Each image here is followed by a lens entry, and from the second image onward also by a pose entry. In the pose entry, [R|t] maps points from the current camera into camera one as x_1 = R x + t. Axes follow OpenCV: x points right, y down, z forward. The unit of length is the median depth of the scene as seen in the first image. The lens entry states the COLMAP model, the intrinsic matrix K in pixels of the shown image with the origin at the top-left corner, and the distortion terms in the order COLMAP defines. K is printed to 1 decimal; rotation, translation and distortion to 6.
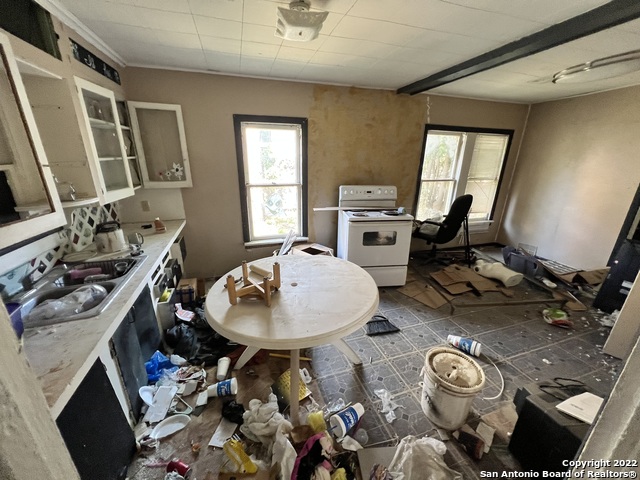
lens RADIAL K [[257.3, 0, 320.0], [0, 257.3, 240.0], [0, 0, 1]] dist [-0.000307, 0.000449]
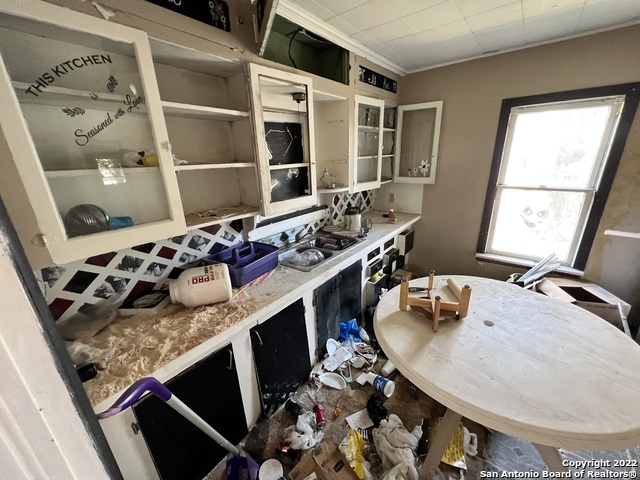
lens RADIAL K [[257.3, 0, 320.0], [0, 257.3, 240.0], [0, 0, 1]] dist [-0.000307, 0.000449]
pose [[0.558999, 0.235749, -0.794948, 0.143823], [-0.224211, 0.965990, 0.128811, -0.040882], [0.798279, 0.106231, 0.592845, 0.131126]]
